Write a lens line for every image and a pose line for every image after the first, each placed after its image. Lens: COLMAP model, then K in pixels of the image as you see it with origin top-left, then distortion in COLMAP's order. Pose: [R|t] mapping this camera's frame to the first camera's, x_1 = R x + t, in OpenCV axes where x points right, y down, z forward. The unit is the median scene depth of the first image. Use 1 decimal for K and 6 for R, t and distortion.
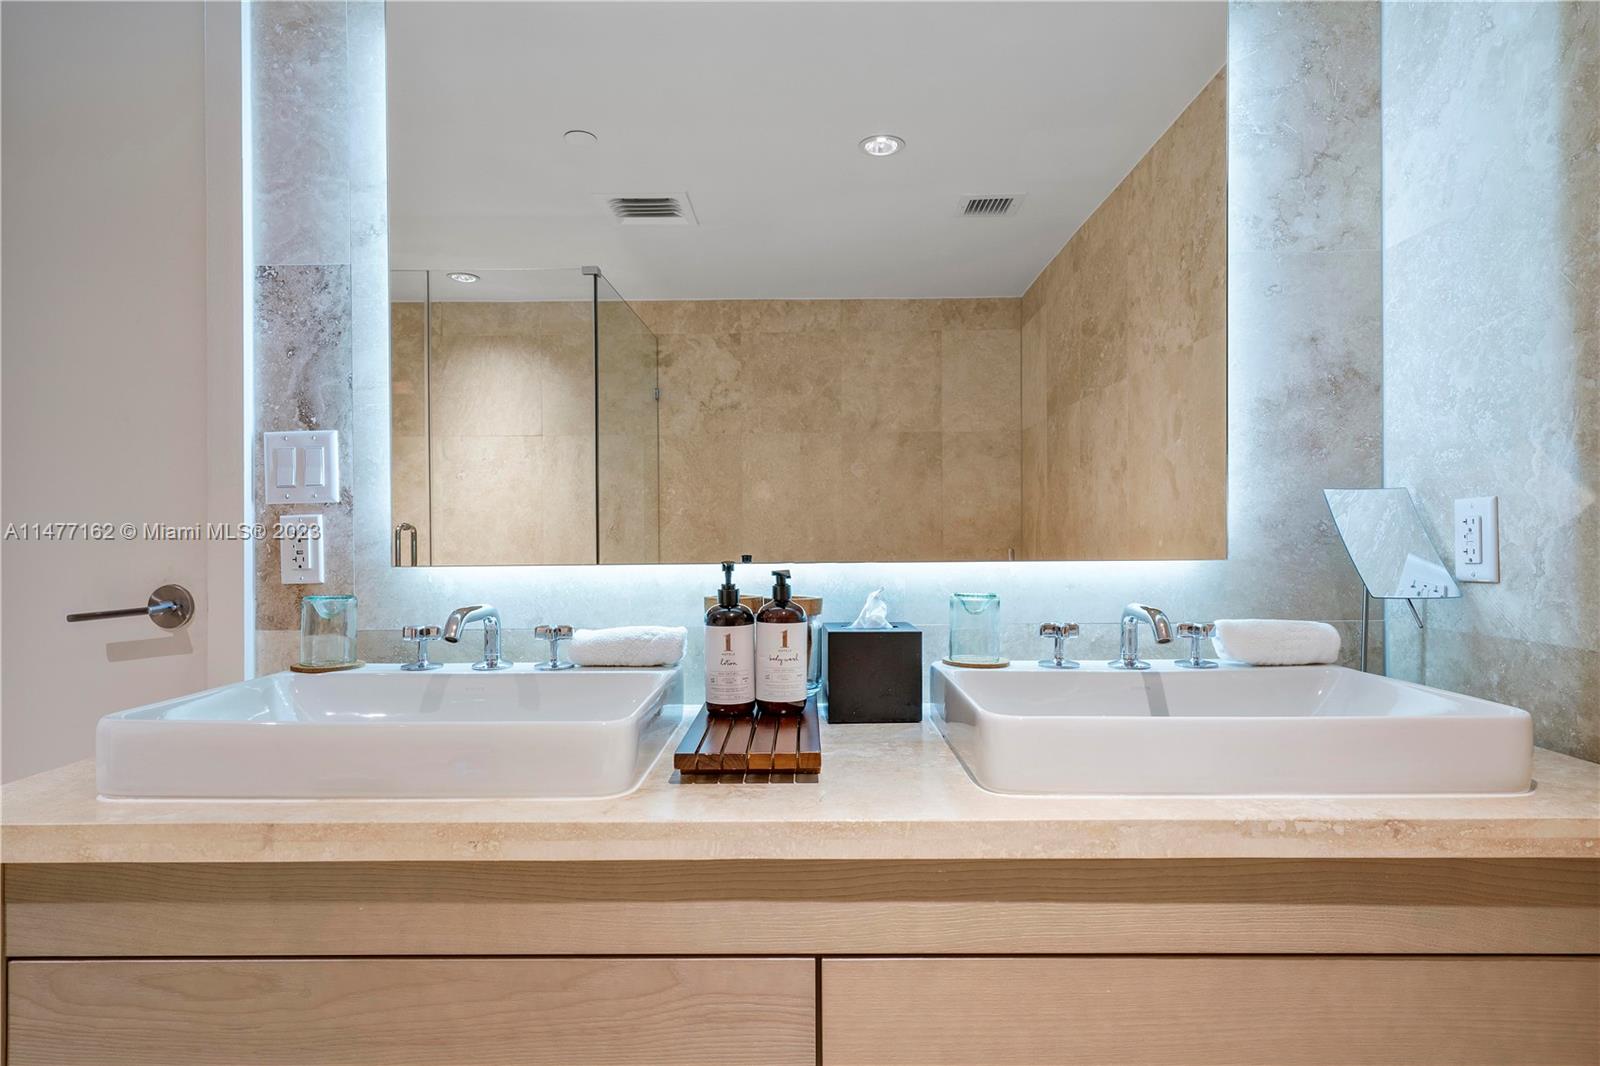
lens RADIAL K [[891.2, 0, 797.5], [0, 891.2, 536.7], [0, 0, 1]] dist [0.007861, -0.000882]
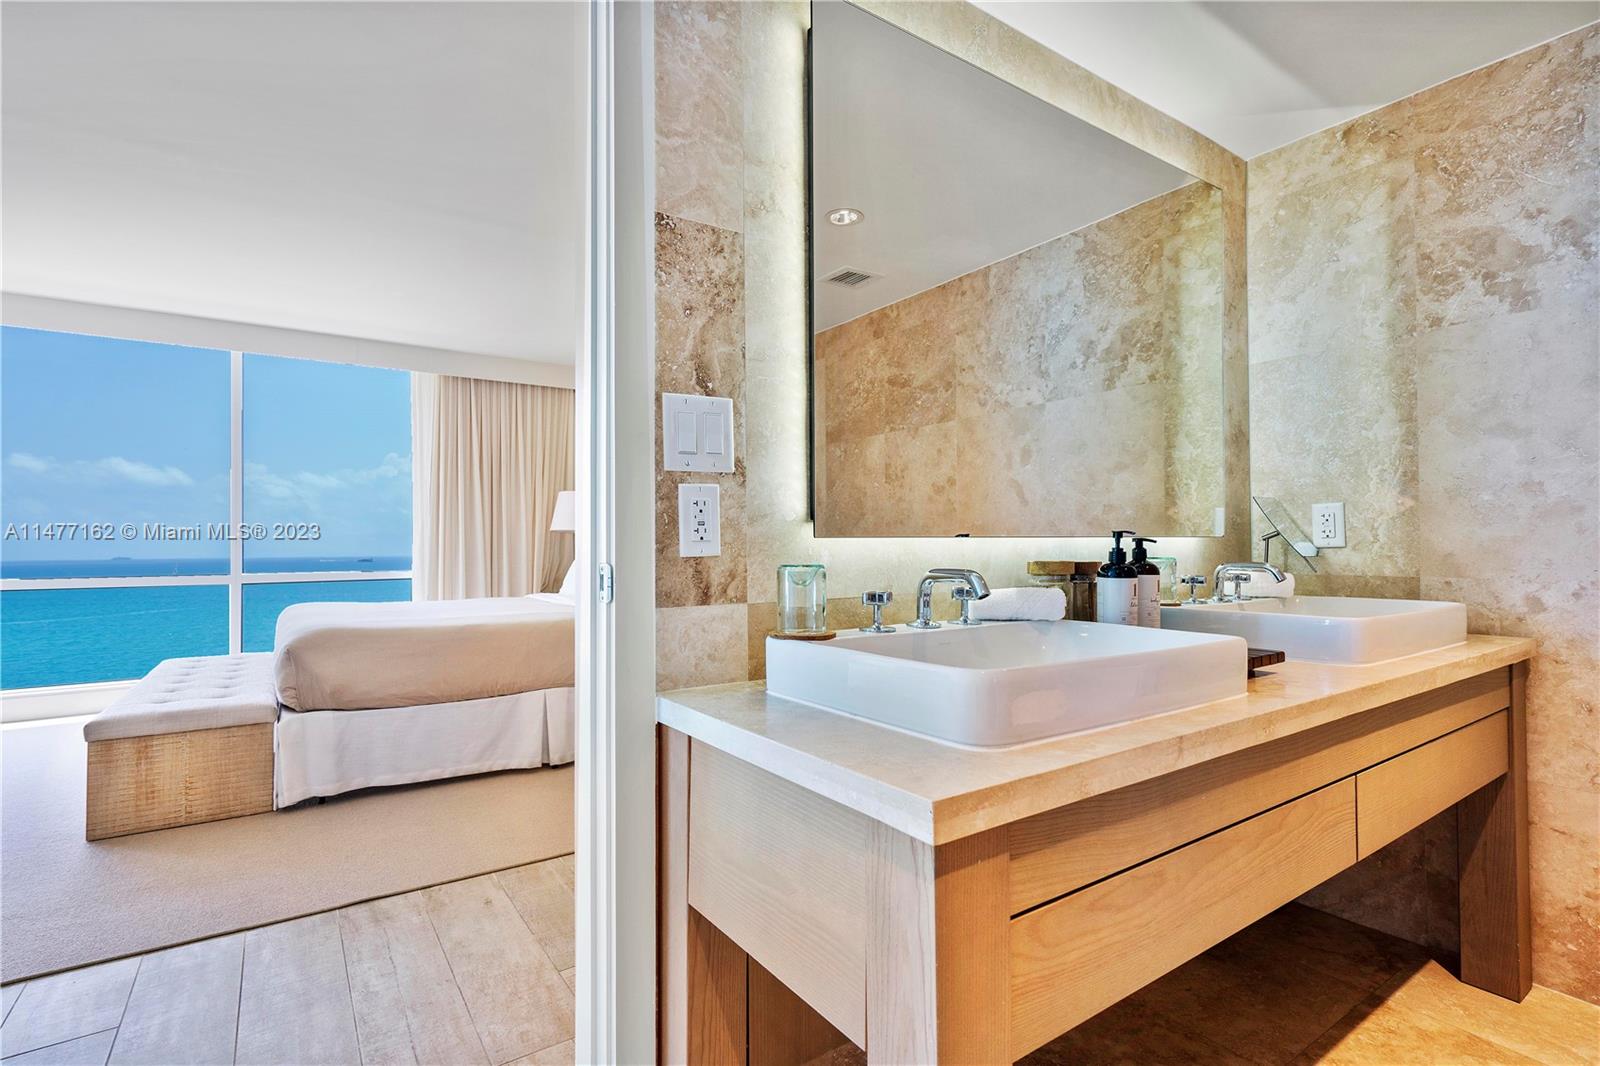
lens RADIAL K [[772.0, 0, 772.4], [0, 772.0, 537.1], [0, 0, 1]] dist [-0.001751, 0.002187]
pose [[0.817248, 0.009087, 0.576214, -0.964318], [0.001752, 0.999832, -0.018253, 0.047220], [-0.576283, 0.015927, 0.817095, 0.287643]]
